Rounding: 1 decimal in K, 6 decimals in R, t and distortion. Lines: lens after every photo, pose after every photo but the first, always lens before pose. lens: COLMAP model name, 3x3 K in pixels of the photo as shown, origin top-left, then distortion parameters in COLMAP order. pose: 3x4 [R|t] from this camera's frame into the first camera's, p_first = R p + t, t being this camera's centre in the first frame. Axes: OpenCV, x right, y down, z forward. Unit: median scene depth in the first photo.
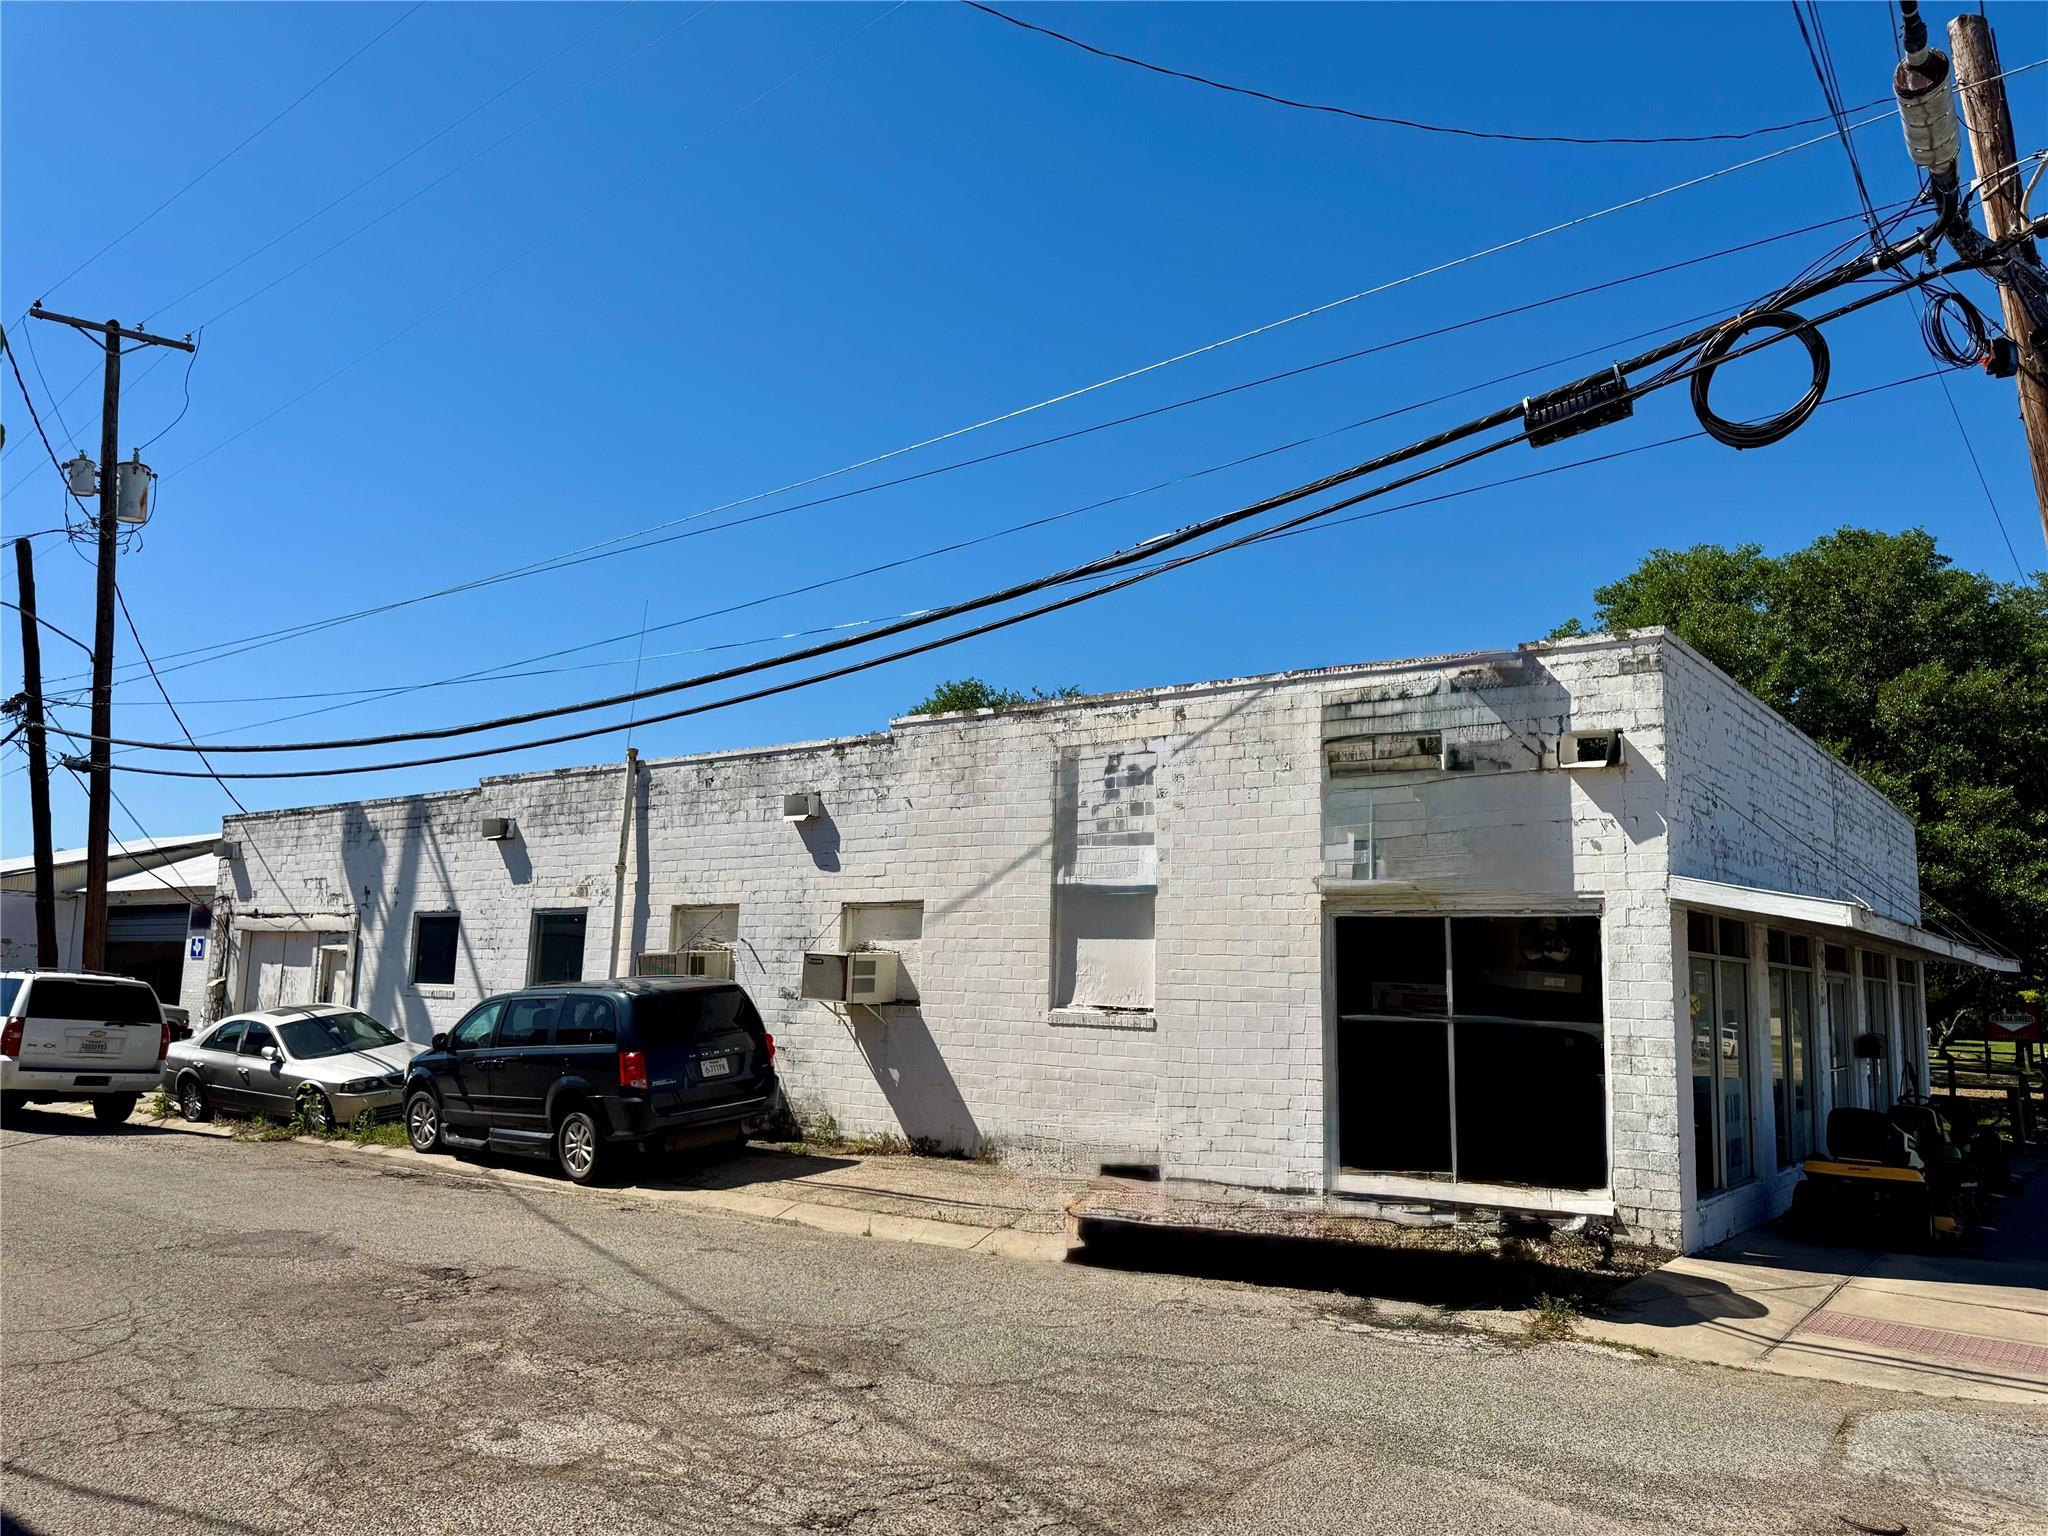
lens RADIAL K [[1421.0, 0, 1021.6], [0, 1421.0, 774.0], [0, 0, 1]] dist [0.153658, -0.272005]
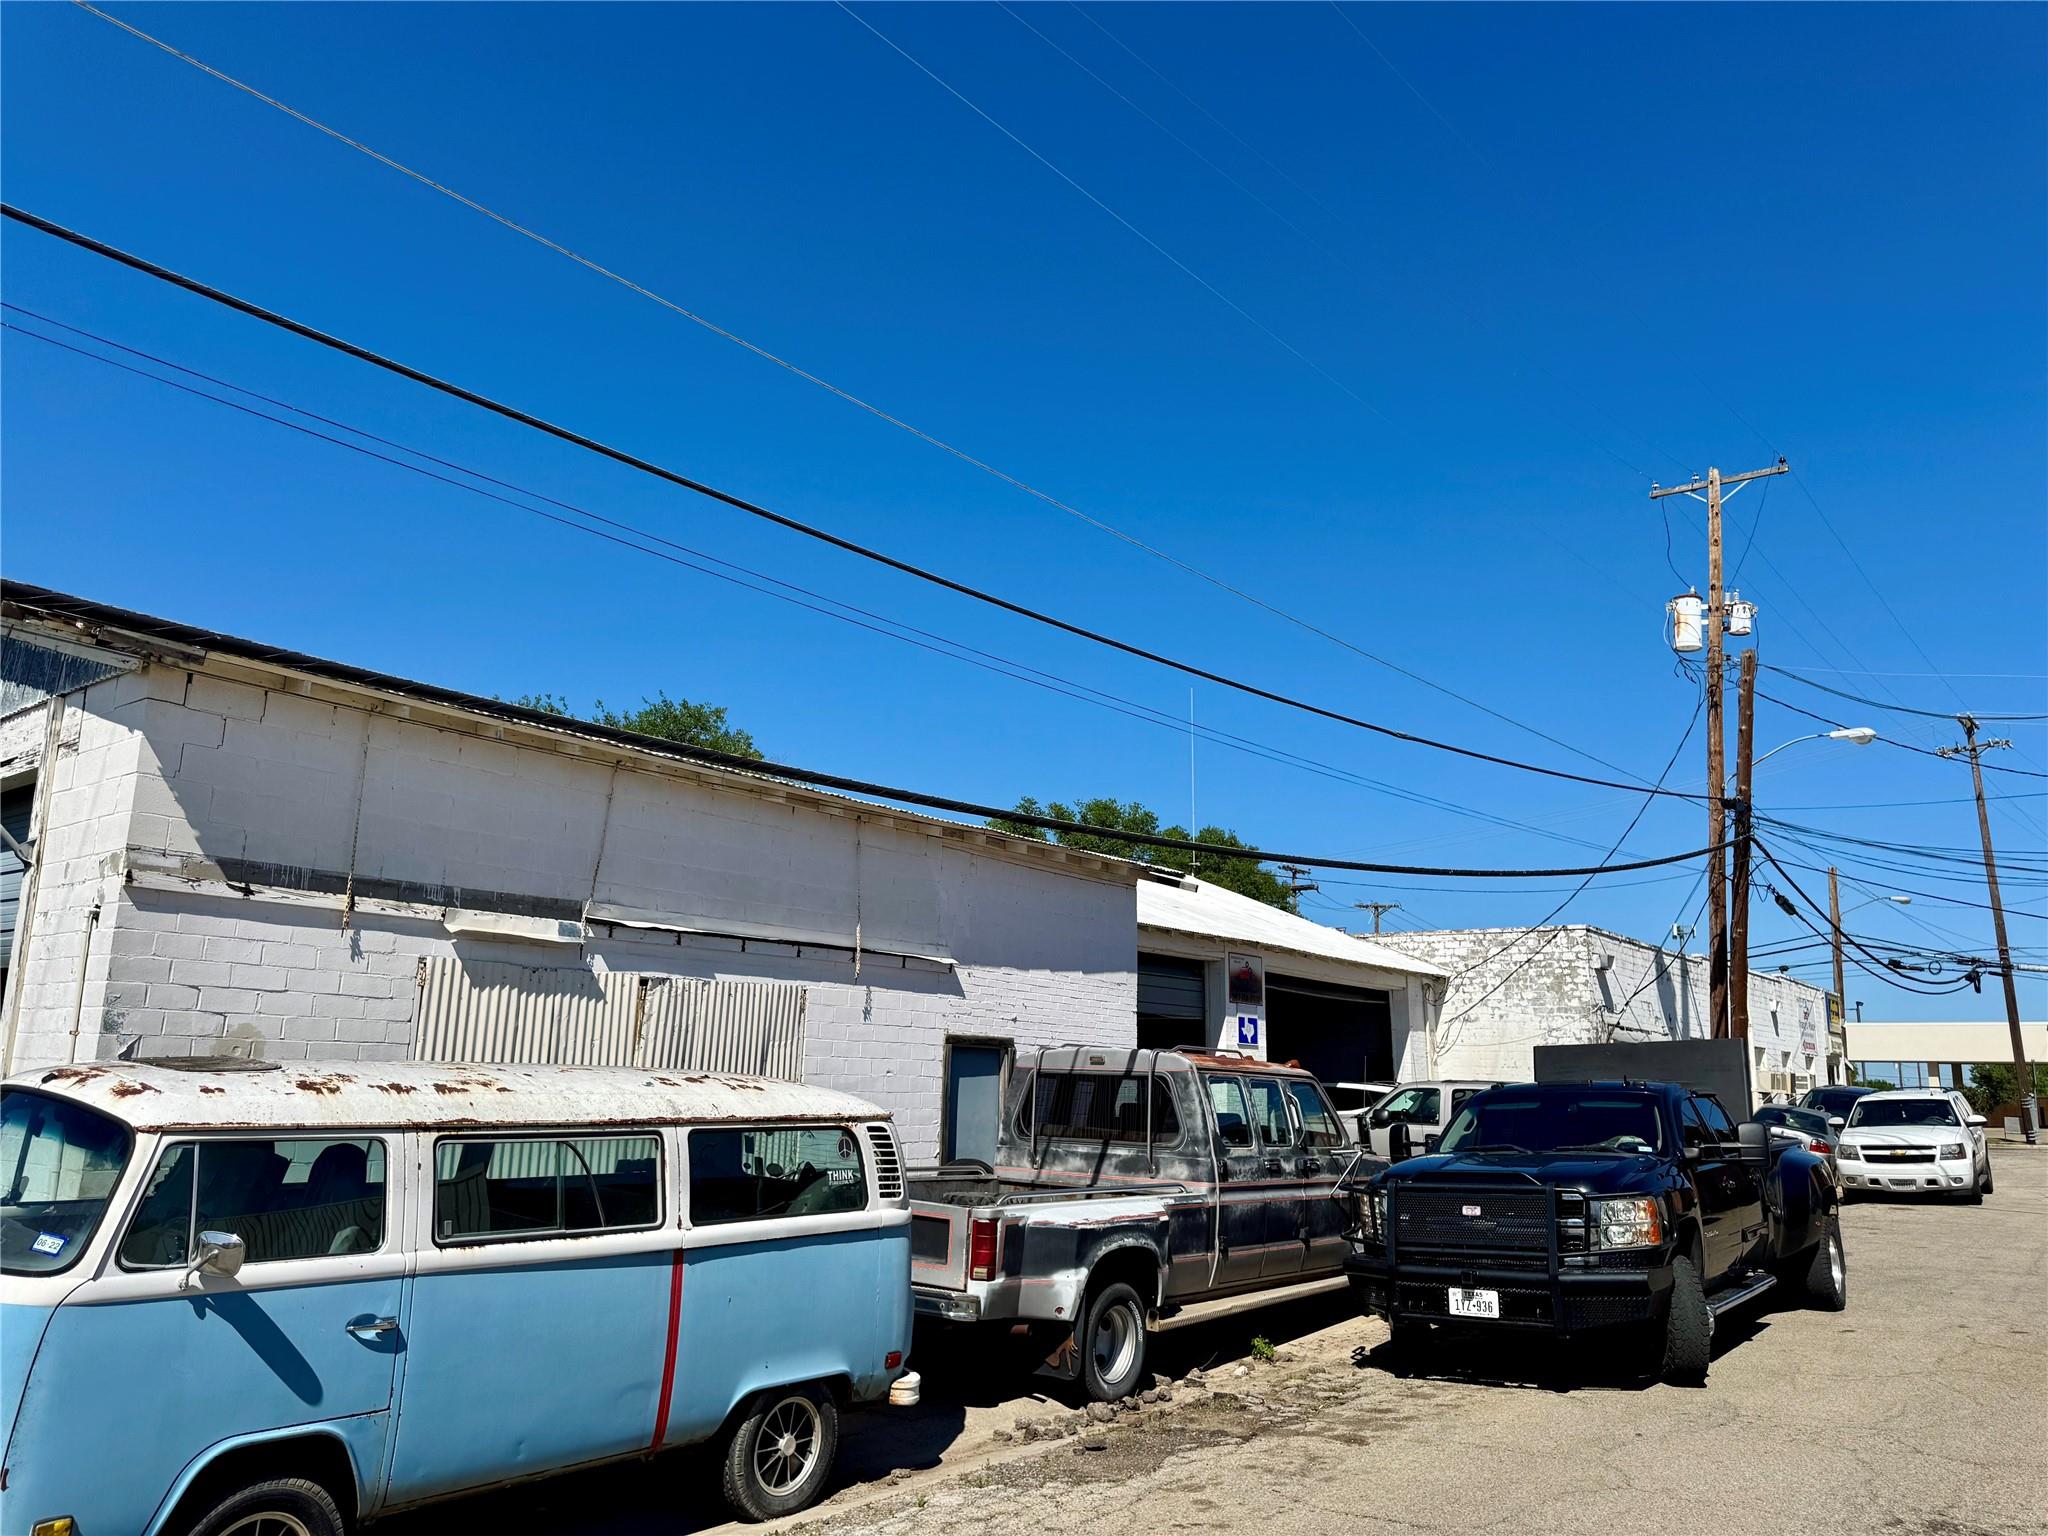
lens RADIAL K [[1452.0, 0, 1011.0], [0, 1452.0, 779.6], [0, 0, 1]] dist [0.009342, -0.000633]
pose [[0.028259, 0.171940, 0.984702, -1.749064], [-0.178117, 0.970197, -0.164296, 0.187732], [-0.983604, -0.170749, 0.058042, 1.487796]]
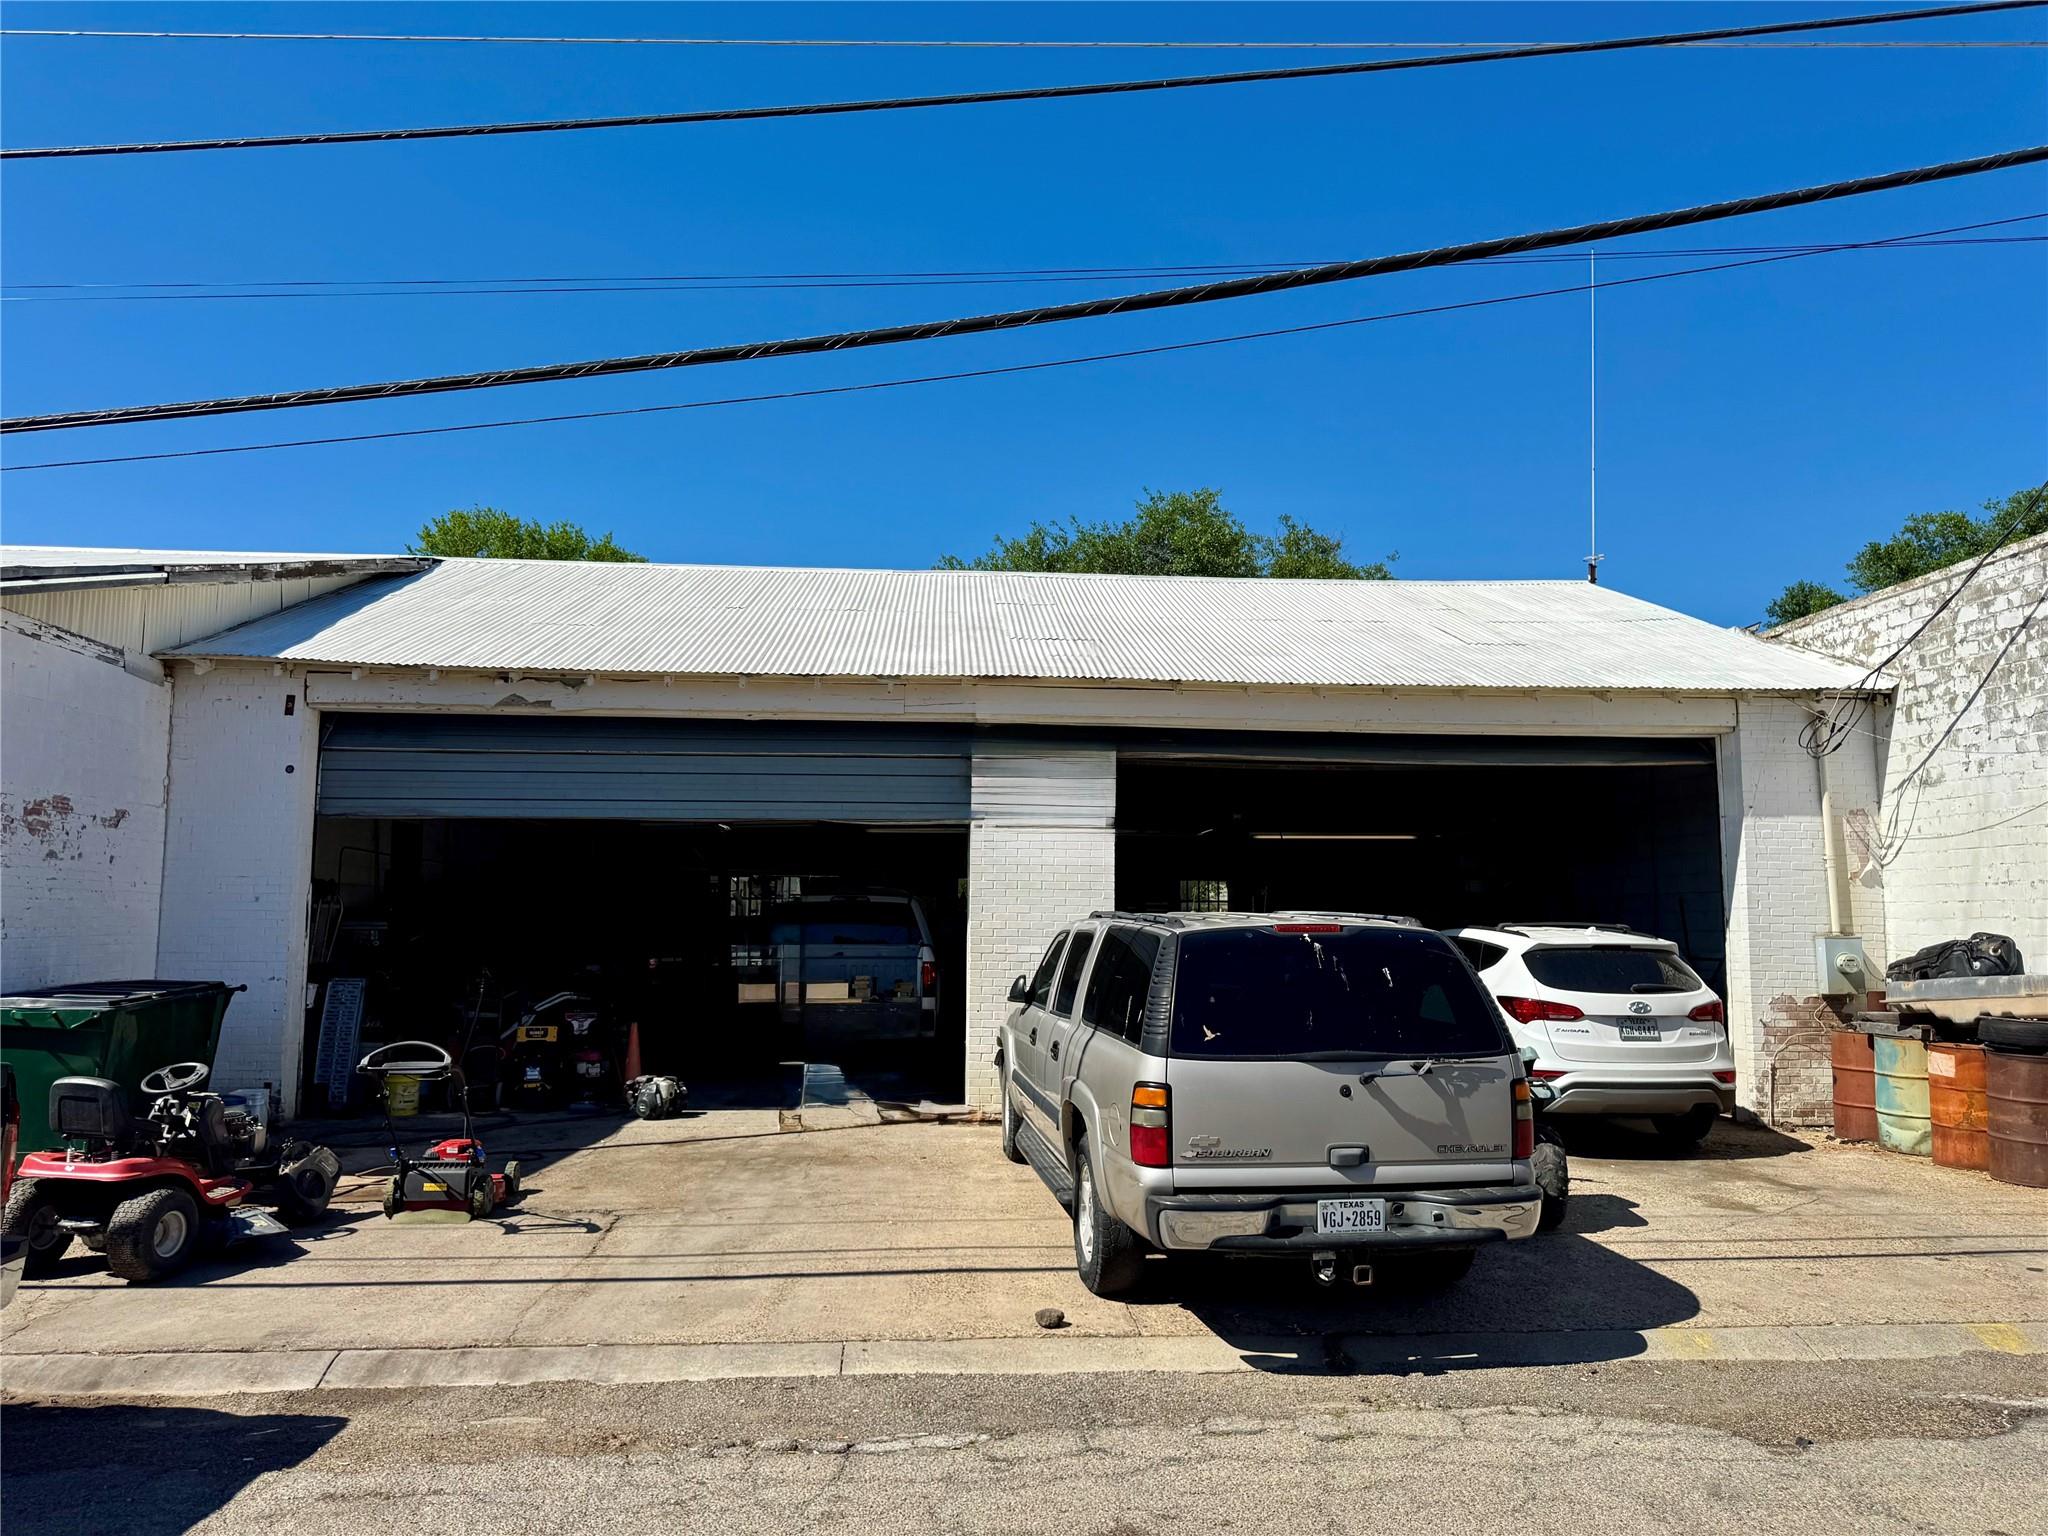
lens RADIAL K [[1434.7, 0, 985.5], [0, 1434.7, 771.1], [0, 0, 1]] dist [0.059502, -0.076939]
pose [[0.765704, 0.042608, 0.641780, -1.128650], [-0.085126, 0.995739, 0.035456, 0.123703], [-0.637535, -0.081780, 0.766069, 0.977346]]
